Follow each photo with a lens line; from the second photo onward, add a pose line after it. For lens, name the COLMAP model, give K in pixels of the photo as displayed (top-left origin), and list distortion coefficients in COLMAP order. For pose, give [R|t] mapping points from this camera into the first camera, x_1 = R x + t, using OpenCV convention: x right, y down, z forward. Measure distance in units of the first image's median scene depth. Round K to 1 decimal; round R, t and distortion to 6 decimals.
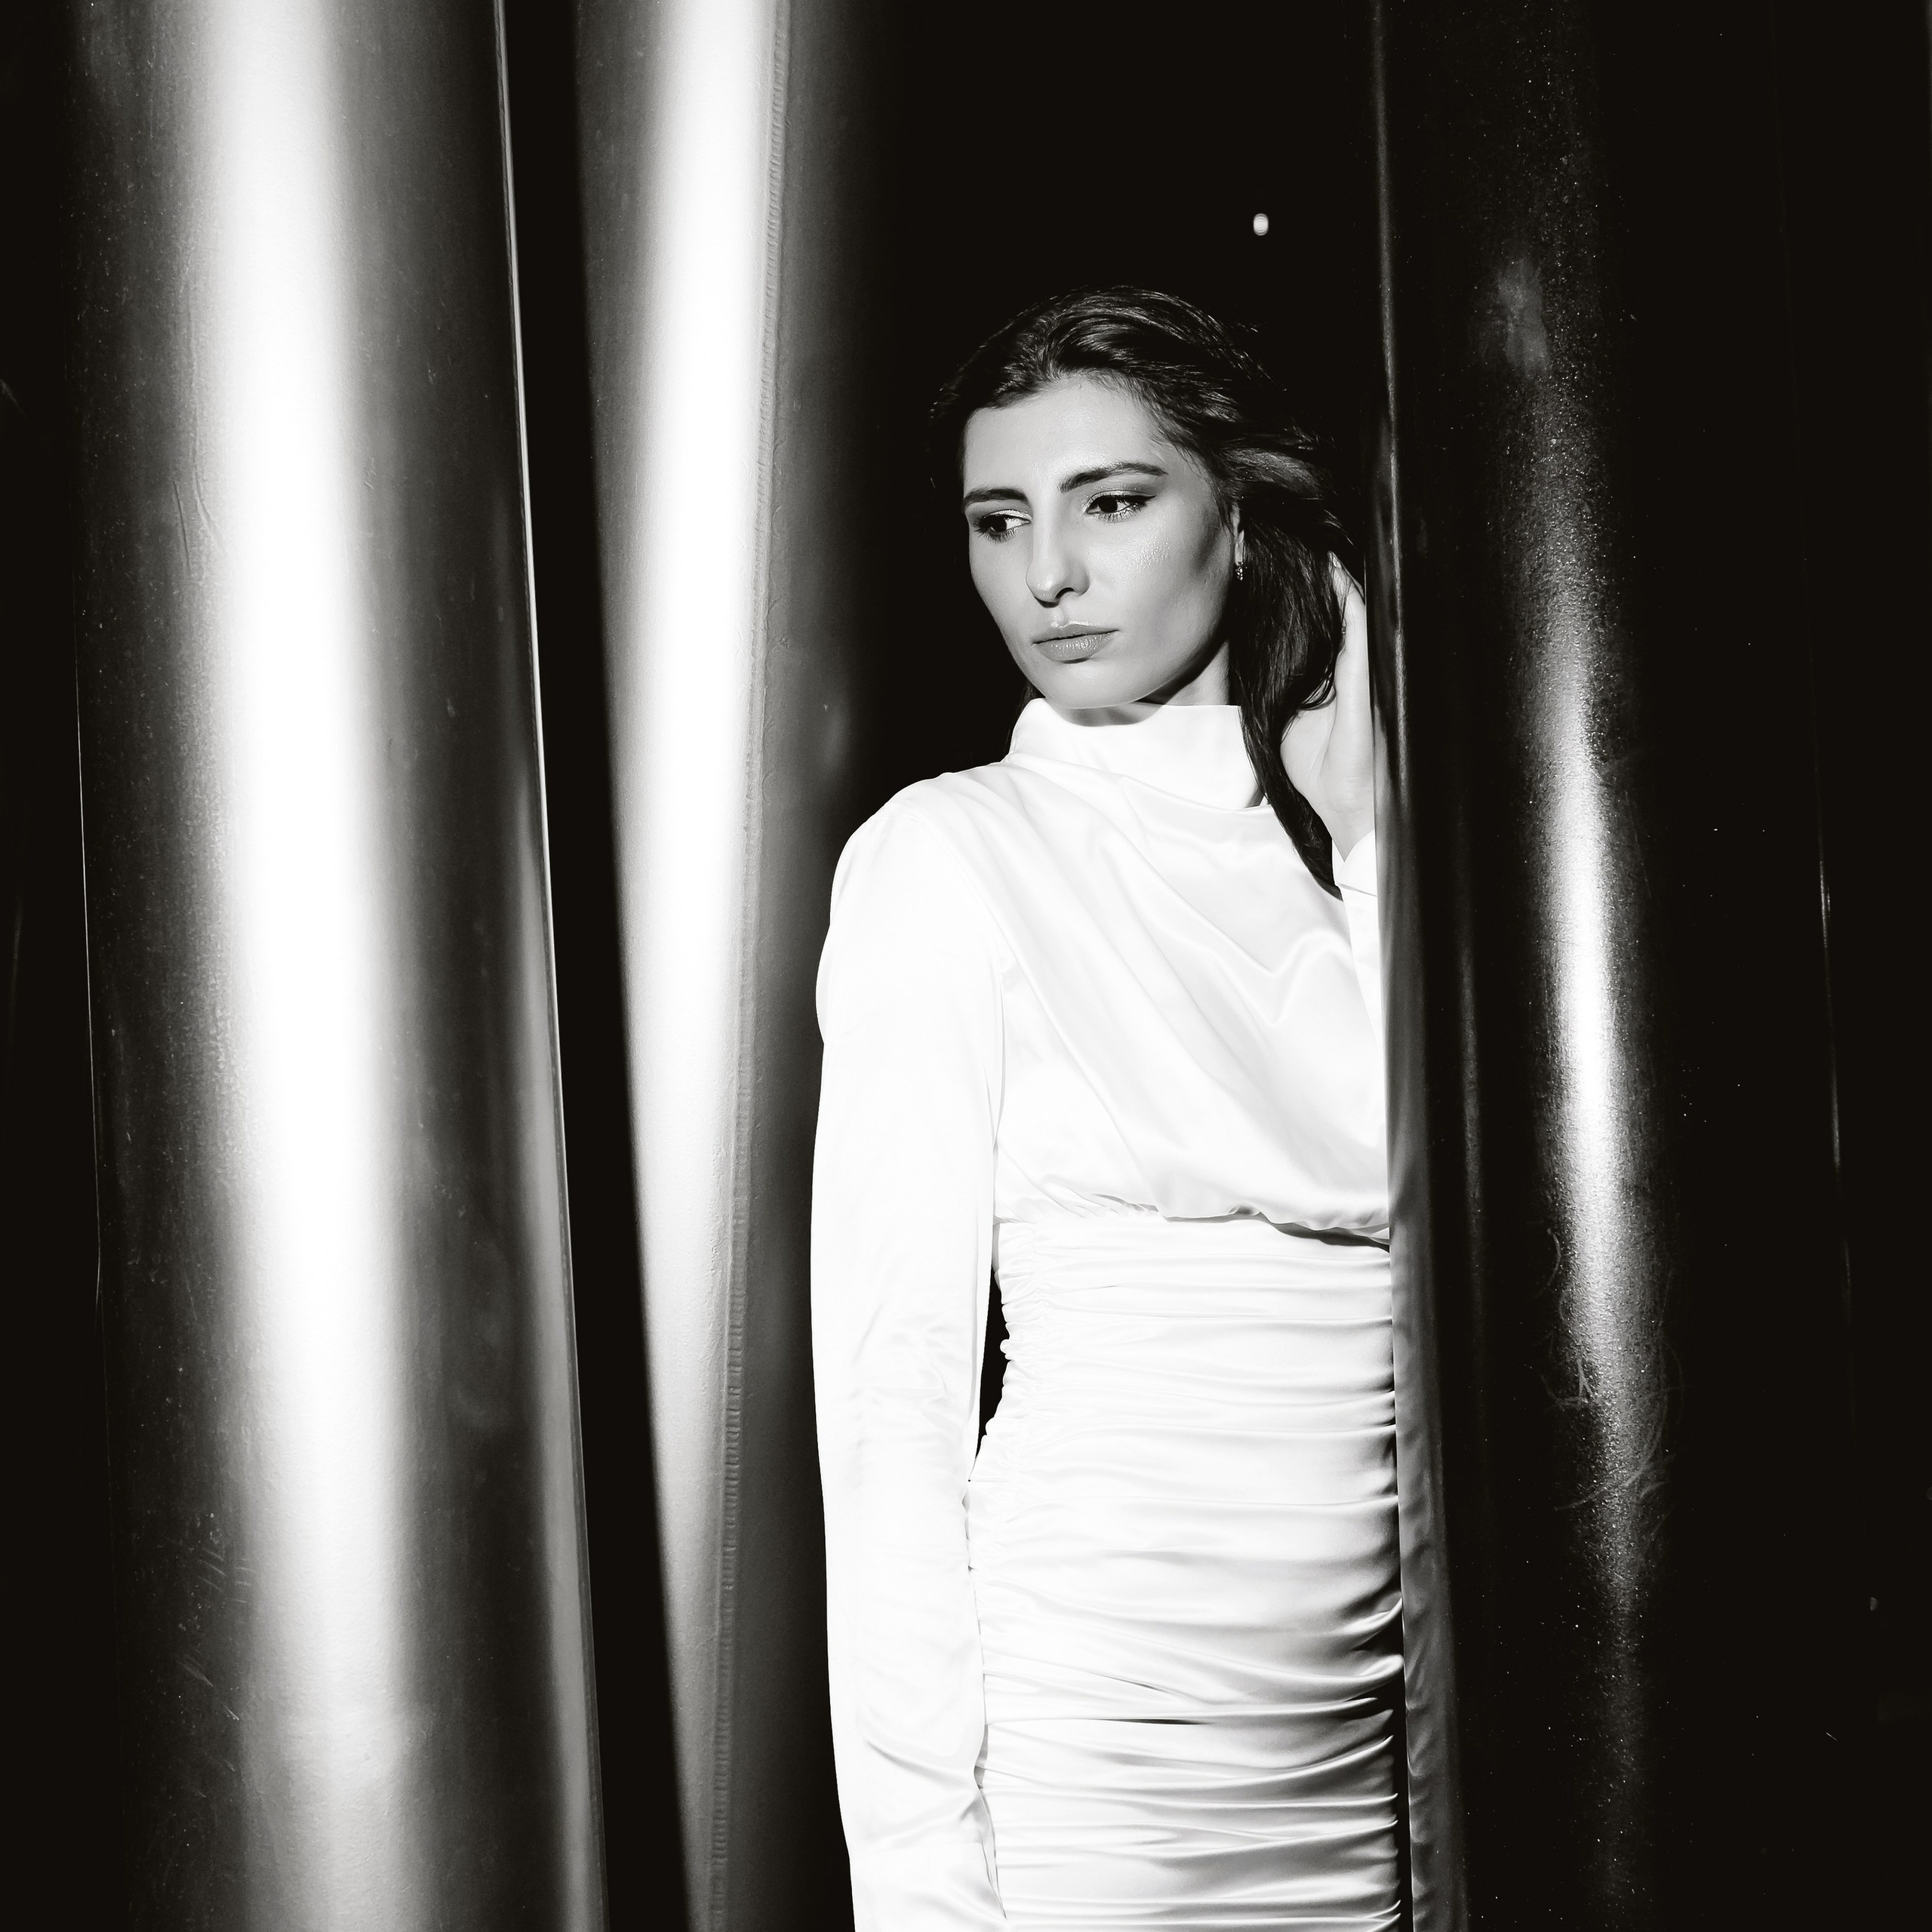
lens RADIAL K [[3601.5, 0, 968.3], [0, 3601.5, 974.1], [0, 0, 1]] dist [-0.031685, 0.000000]
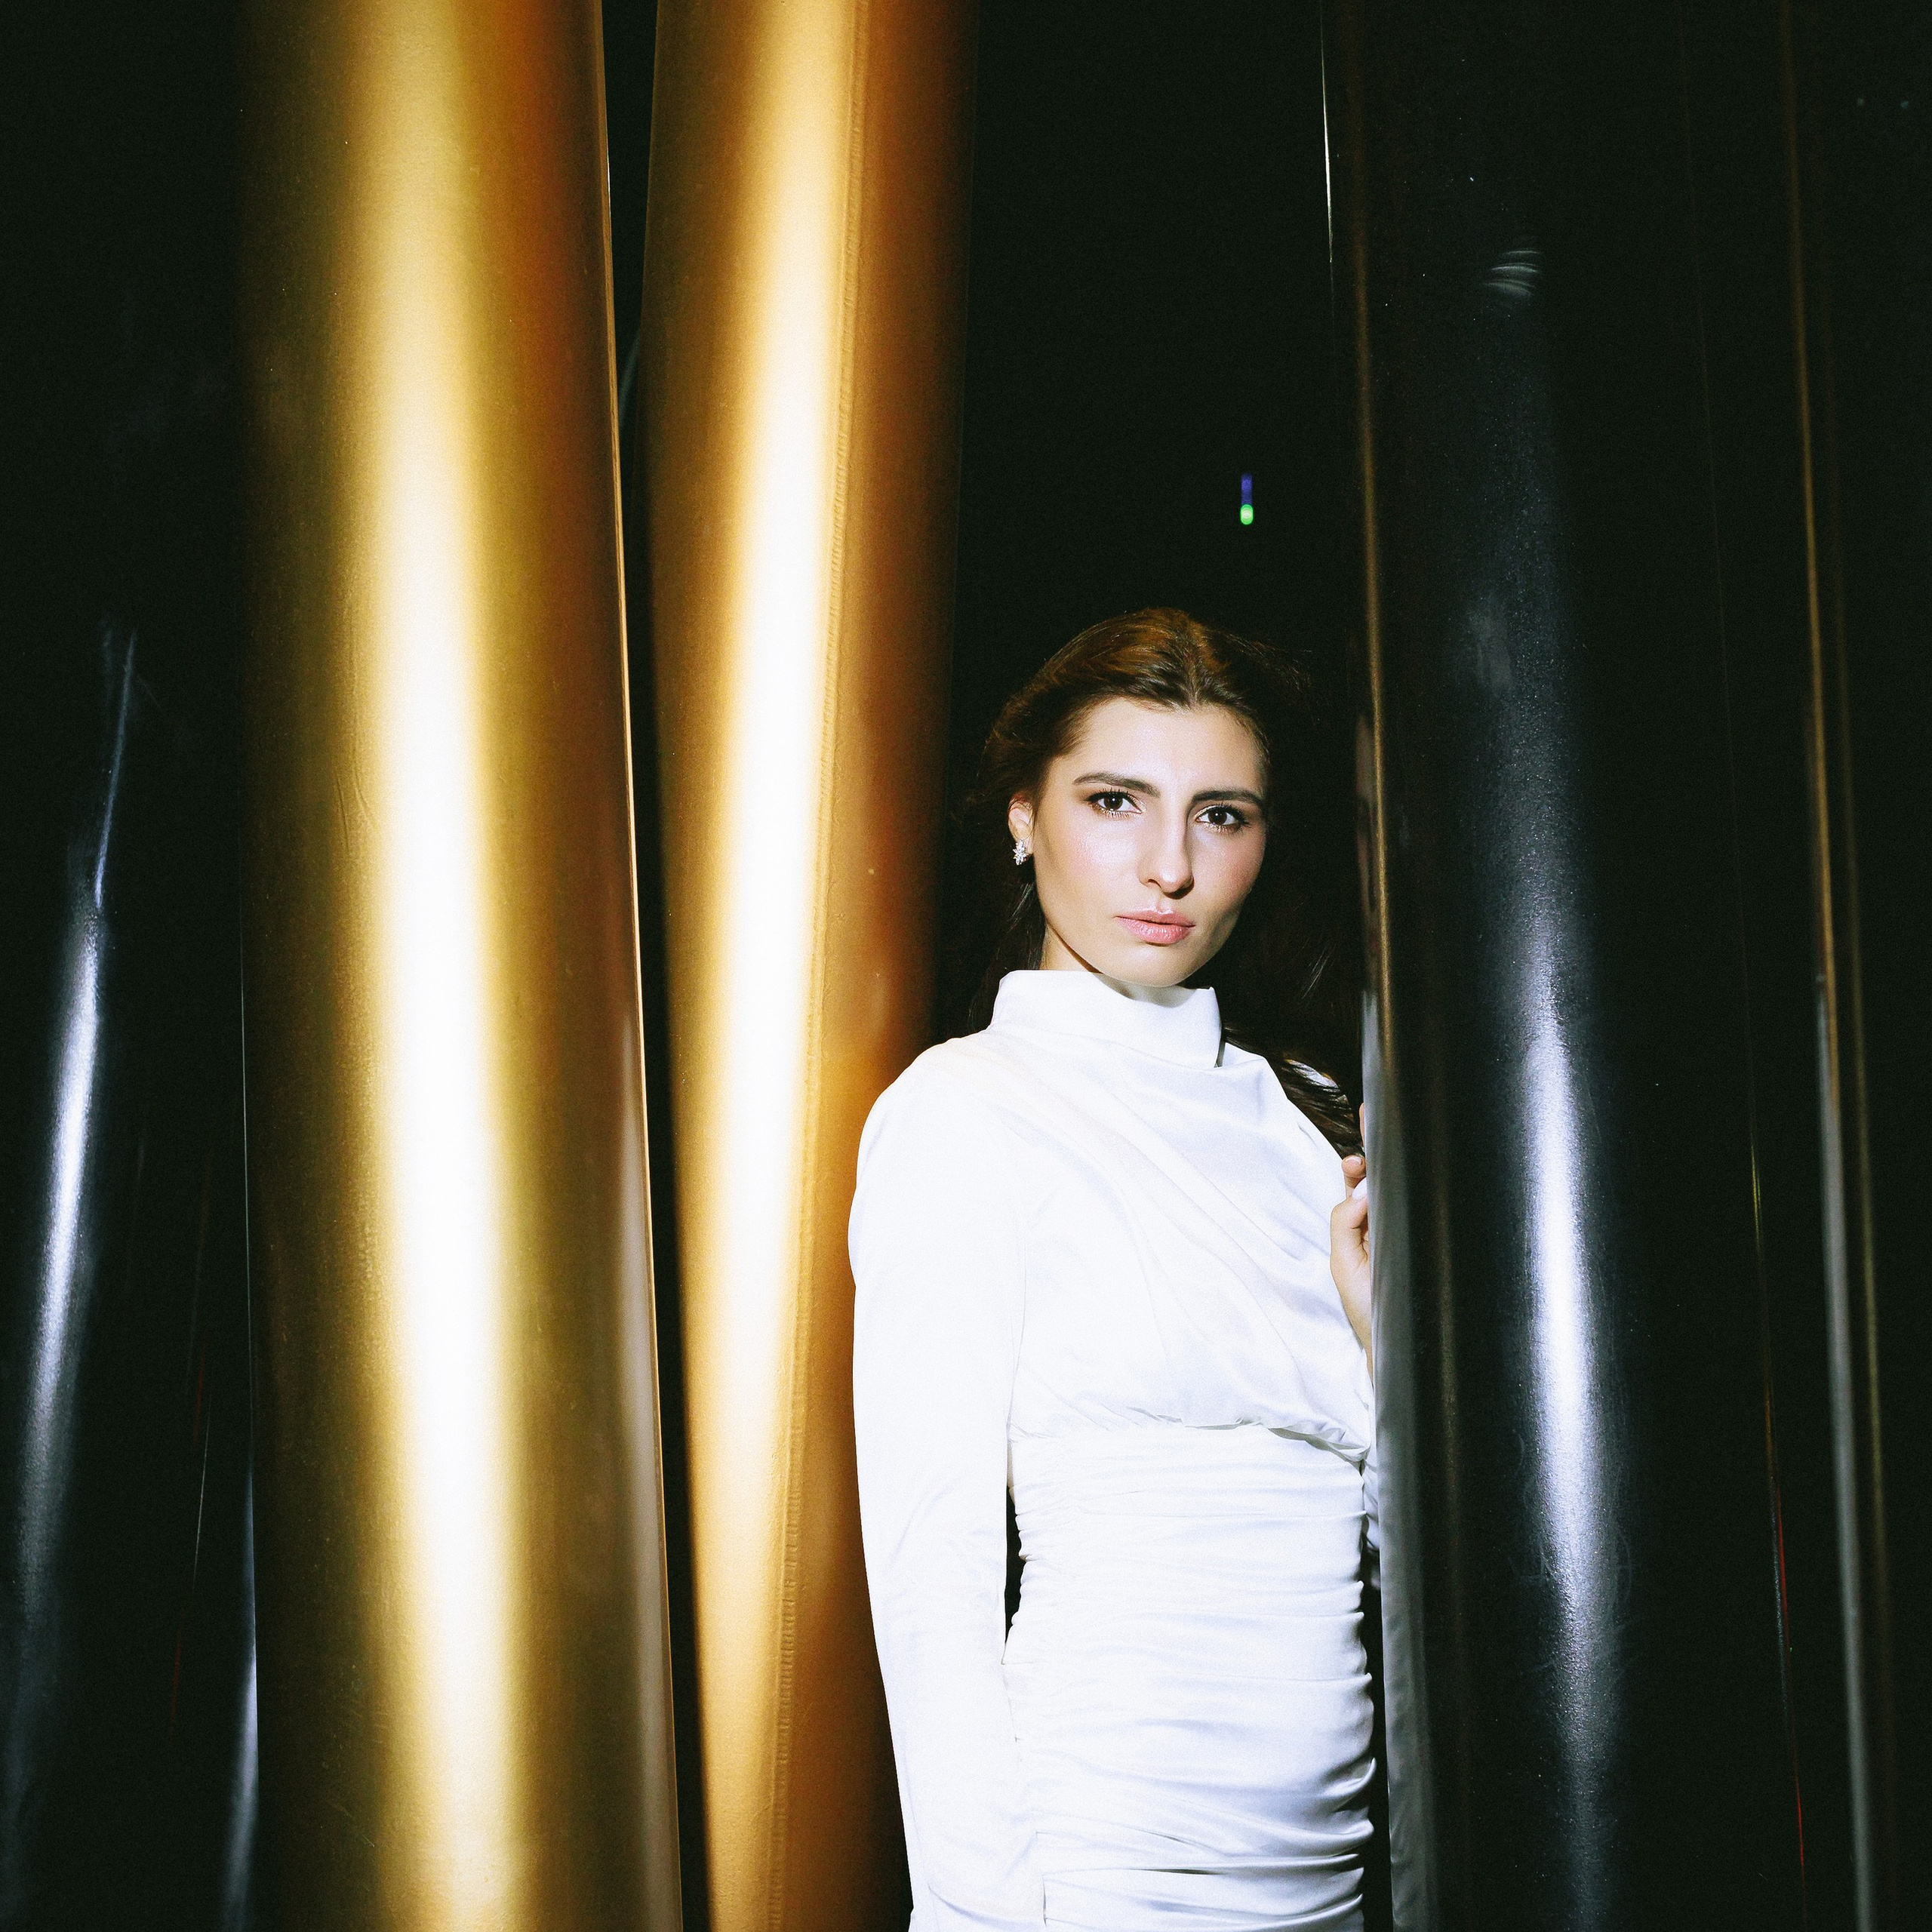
lens RADIAL K [[3601.5, 0, 962.4], [0, 3601.5, 963.3], [0, 0, 1]] dist [-0.031685, 0.000000]
pose [[0.999958, 0.008983, 0.002000, -0.018187], [-0.008791, 0.996675, -0.080999, 0.016125], [-0.002721, 0.080978, 0.996712, -0.152314]]
